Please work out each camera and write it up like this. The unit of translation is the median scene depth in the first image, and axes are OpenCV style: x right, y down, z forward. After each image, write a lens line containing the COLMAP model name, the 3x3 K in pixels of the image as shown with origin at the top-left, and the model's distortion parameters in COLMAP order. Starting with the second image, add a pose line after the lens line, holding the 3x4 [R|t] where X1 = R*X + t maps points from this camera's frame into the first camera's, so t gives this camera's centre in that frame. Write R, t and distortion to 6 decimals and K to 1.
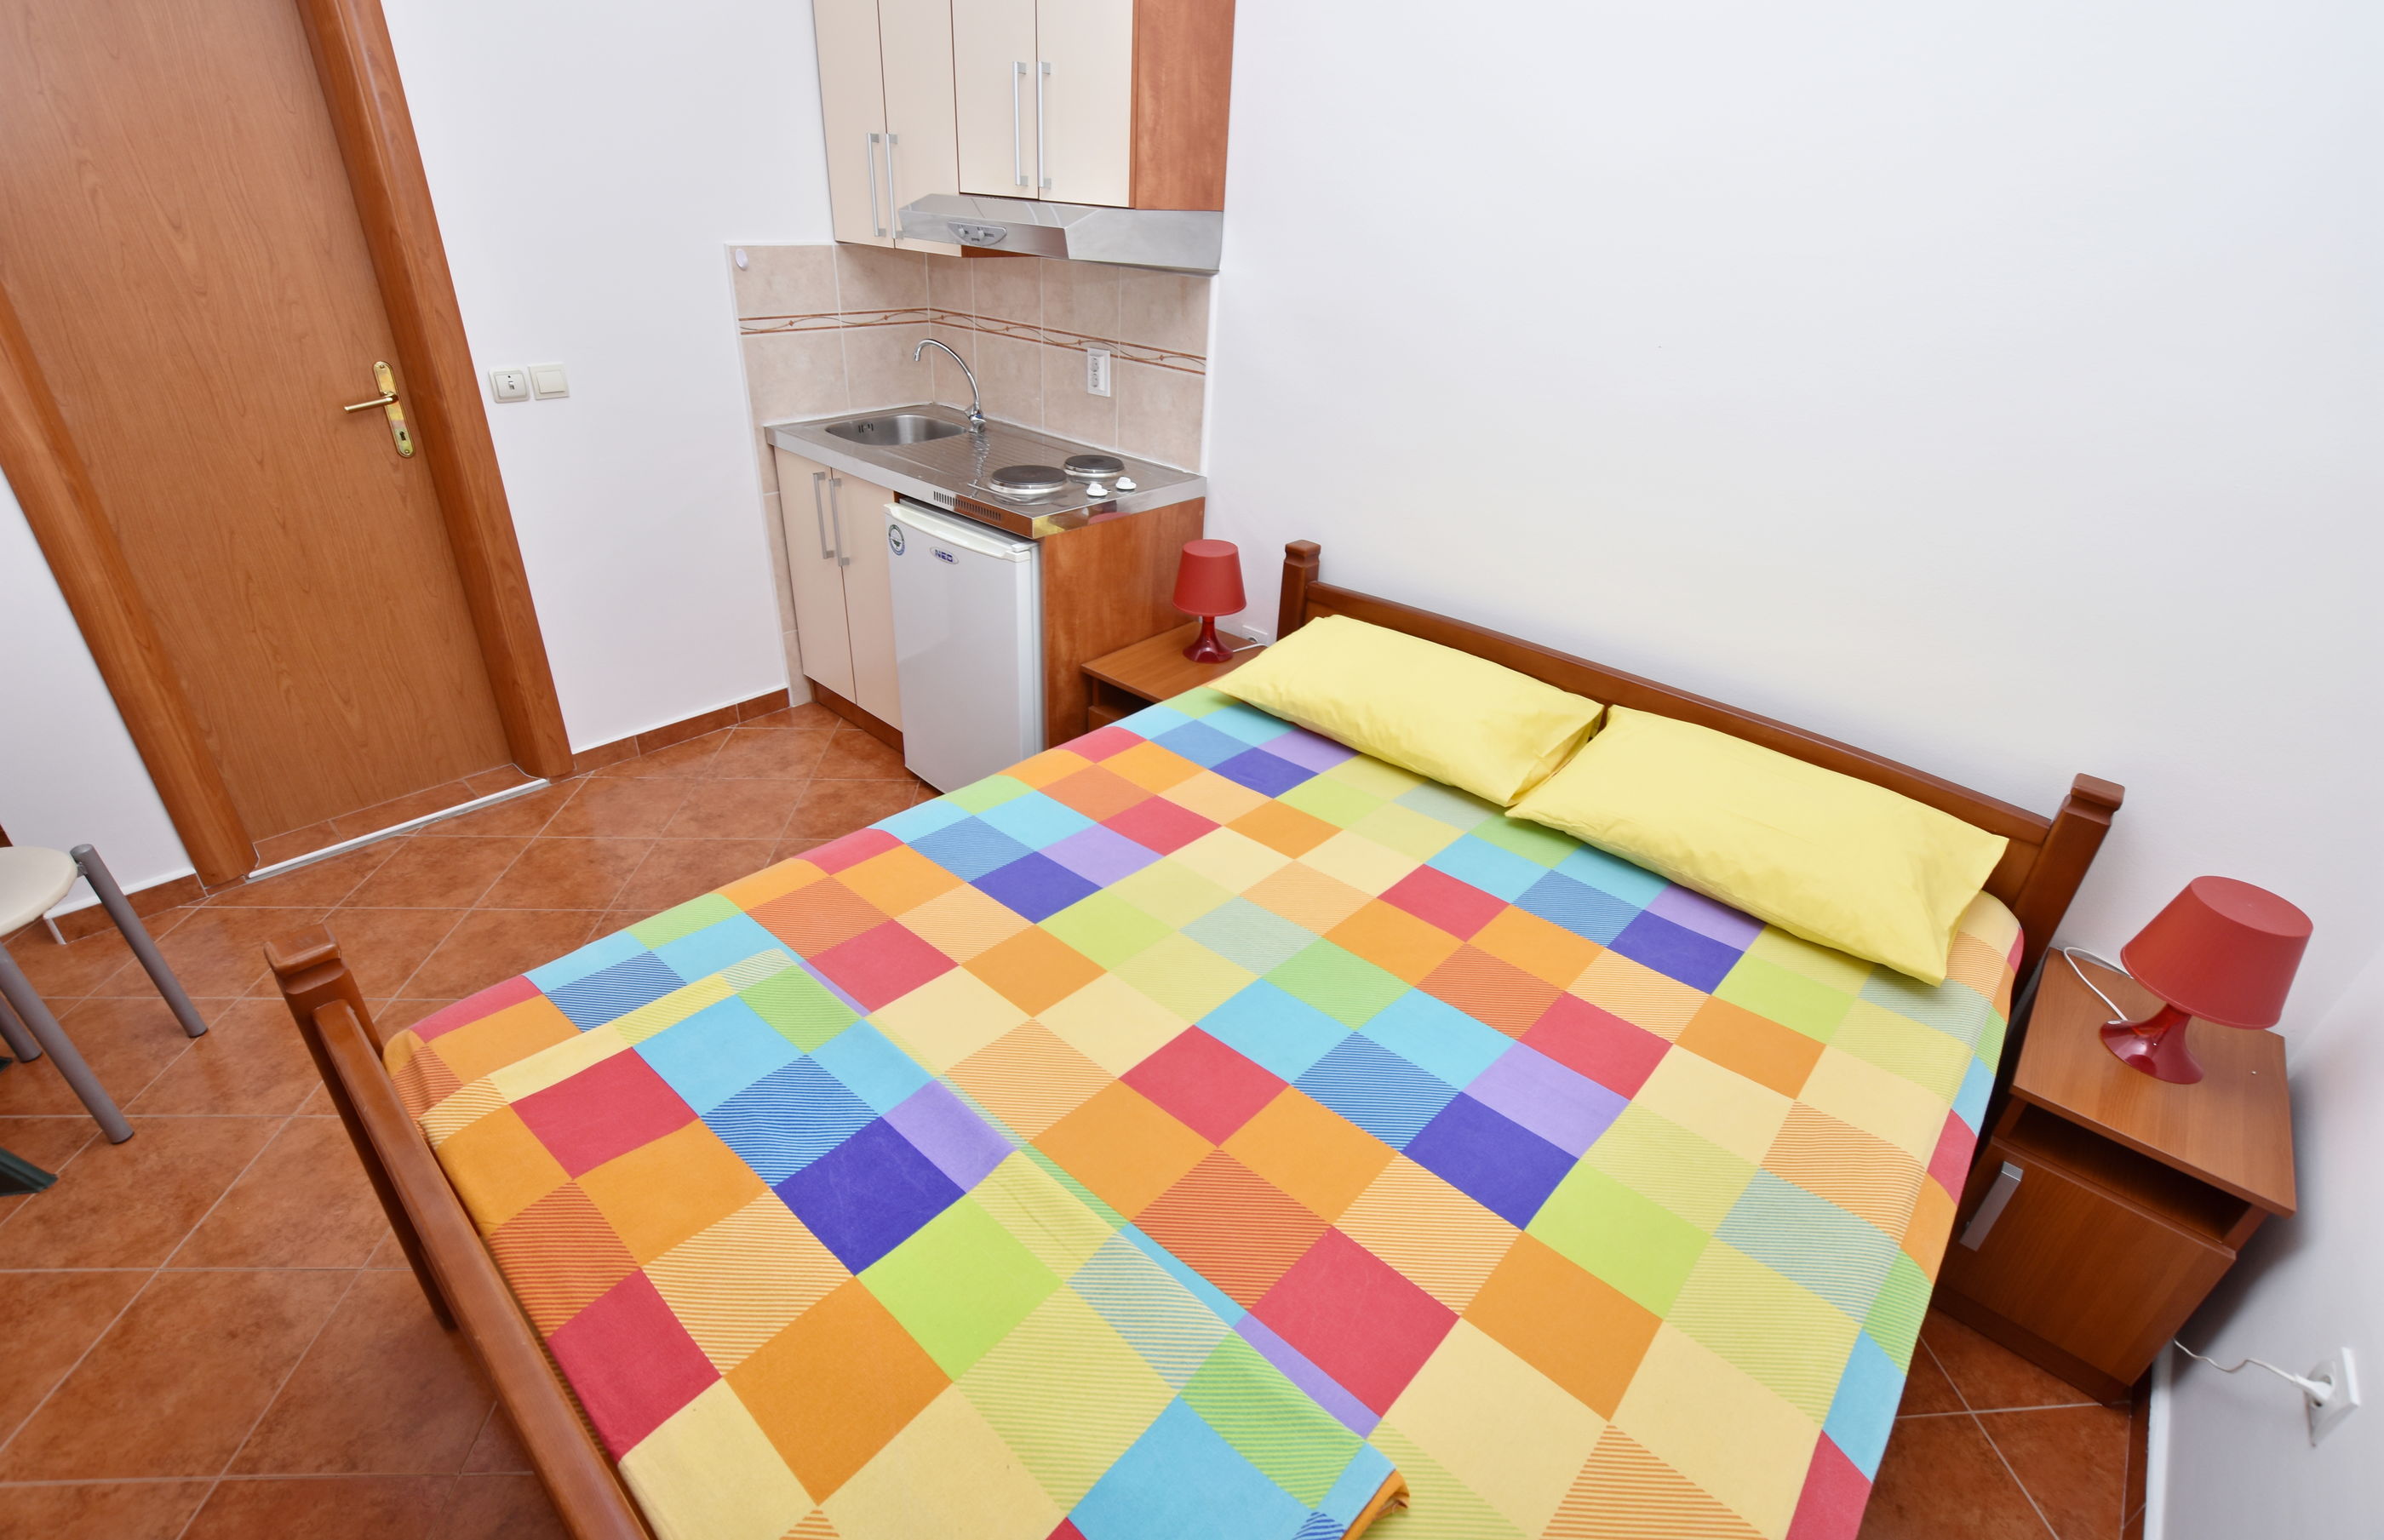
lens RADIAL K [[1054.2, 0, 1202.8], [0, 1054.2, 746.2], [0, 0, 1]] dist [-0.032209, 0.004562]
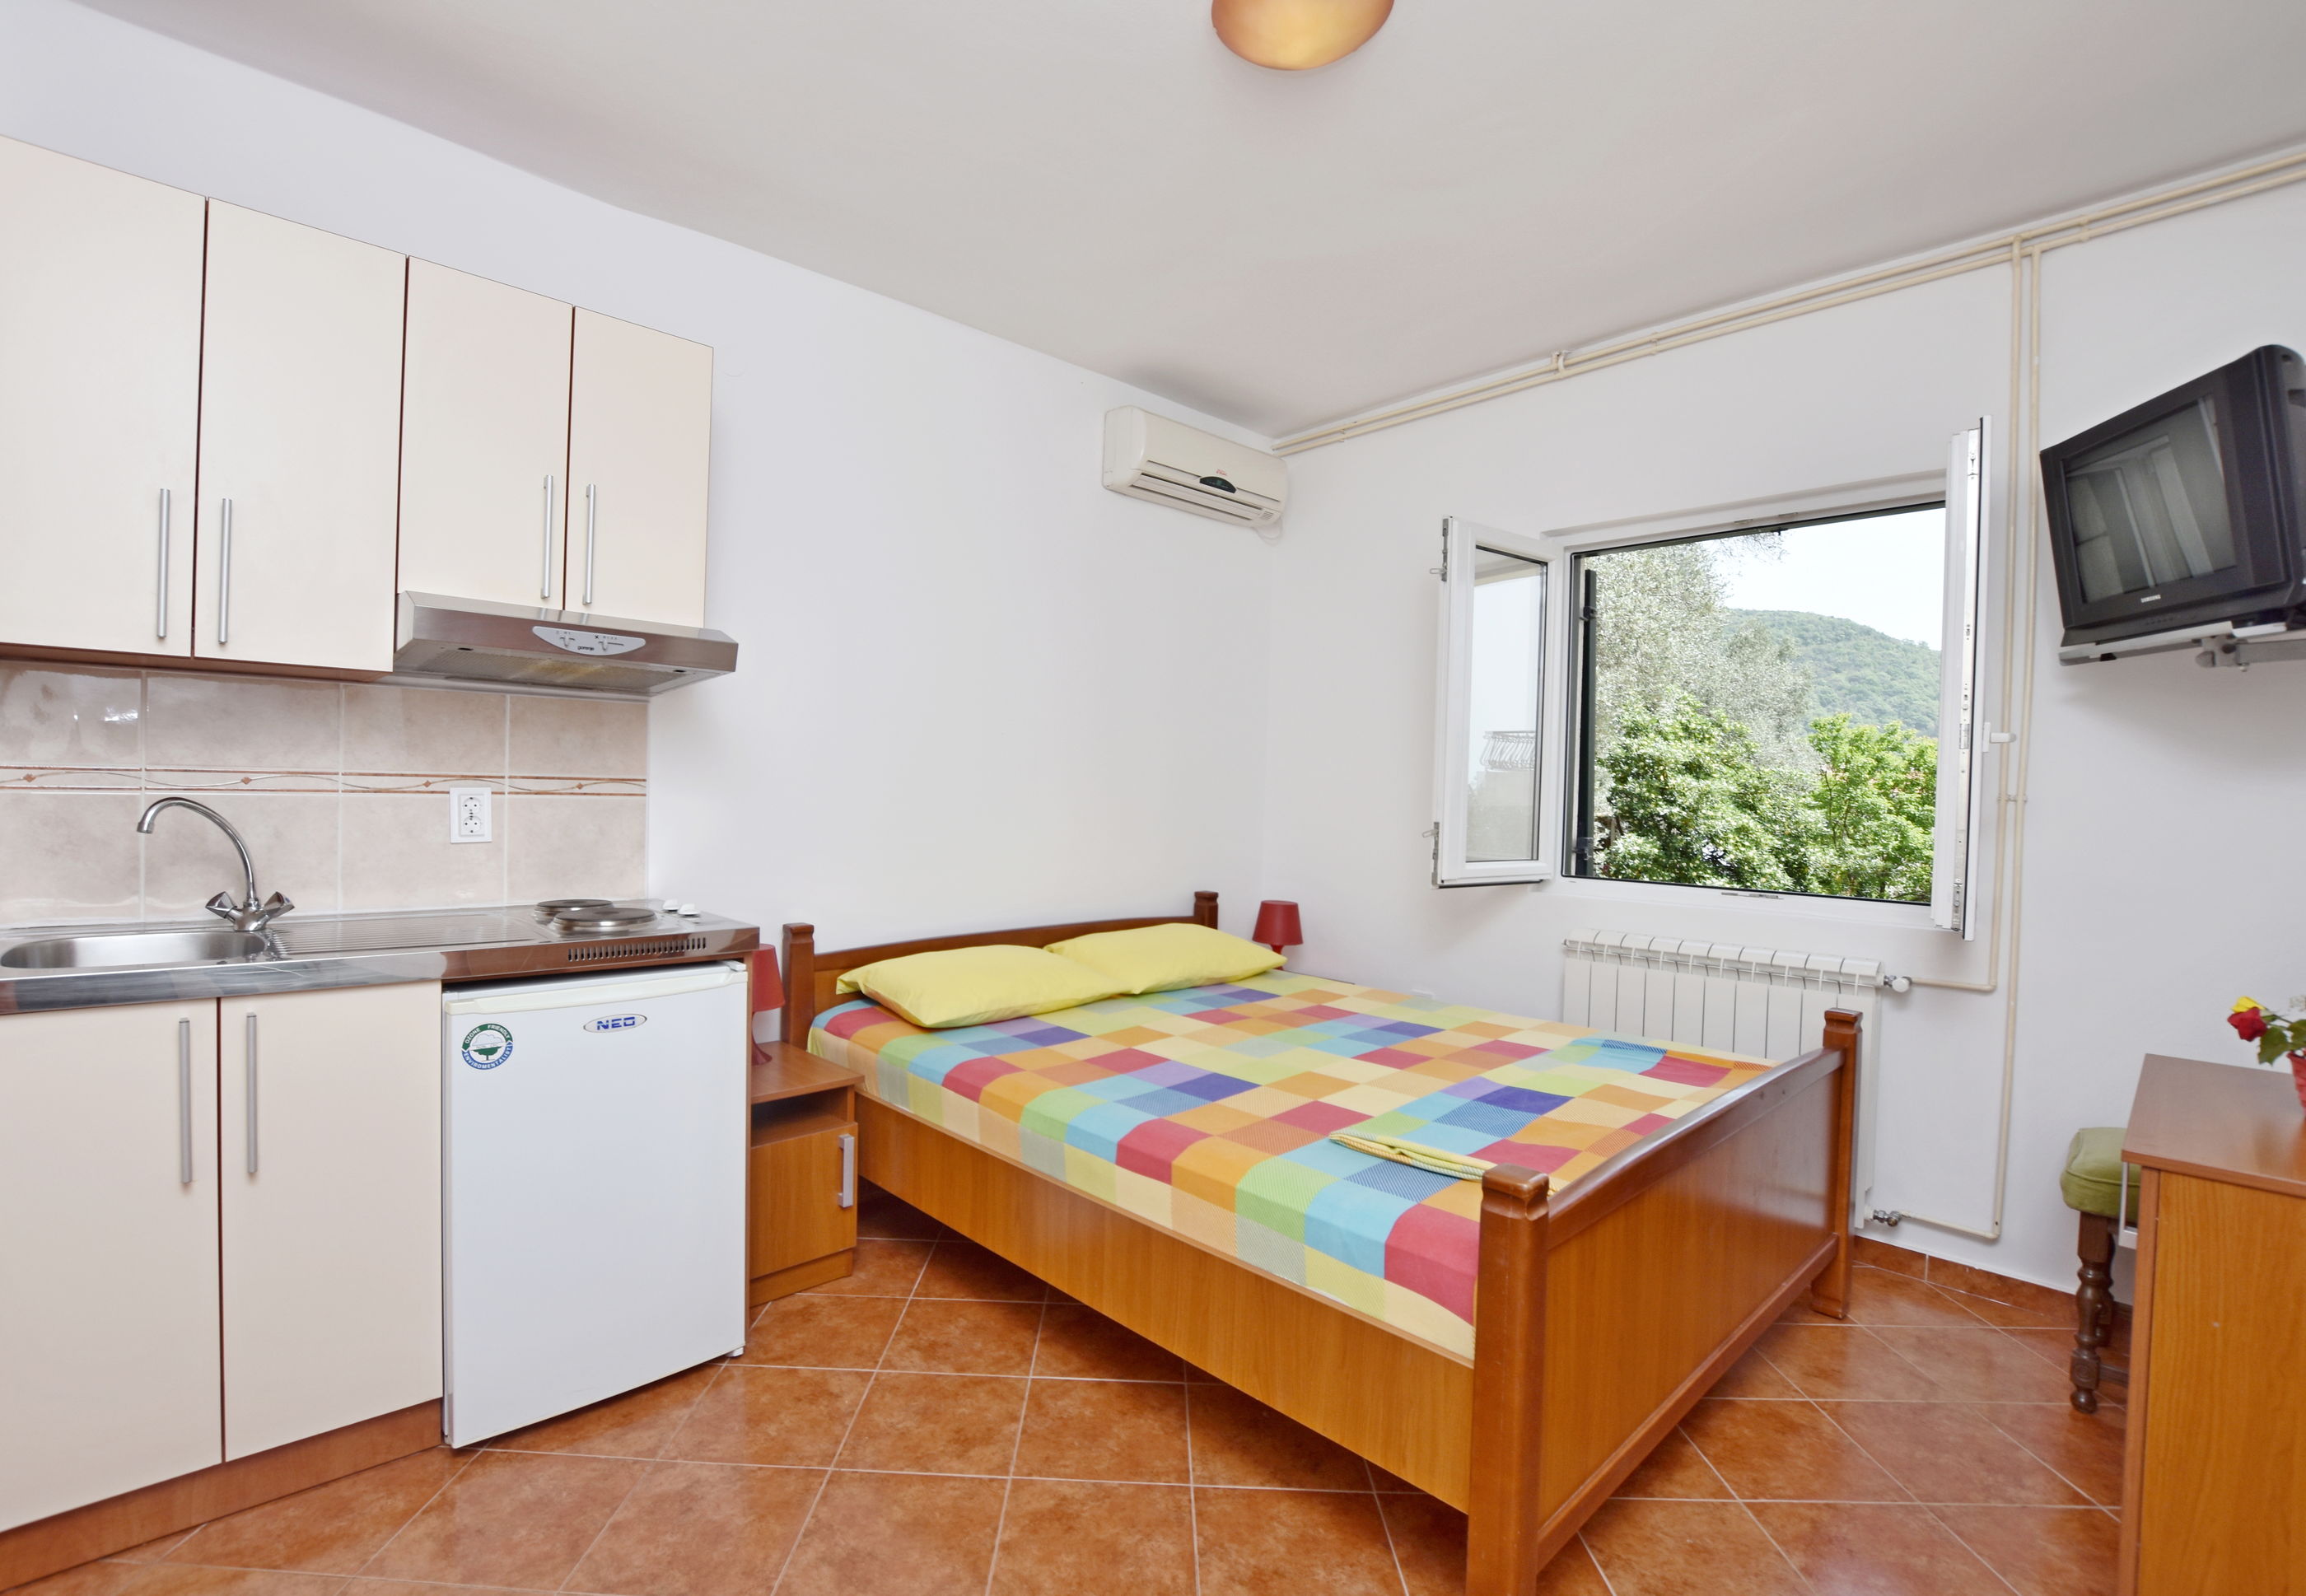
lens RADIAL K [[1051.9, 0, 1126.8], [0, 1051.9, 809.4], [0, 0, 1]] dist [-0.037233, 0.001733]
pose [[0.084359, -0.069255, 0.994026, -1.149316], [0.457831, 0.888740, 0.023065, -0.202239], [-0.885028, 0.453150, 0.106680, 0.637933]]
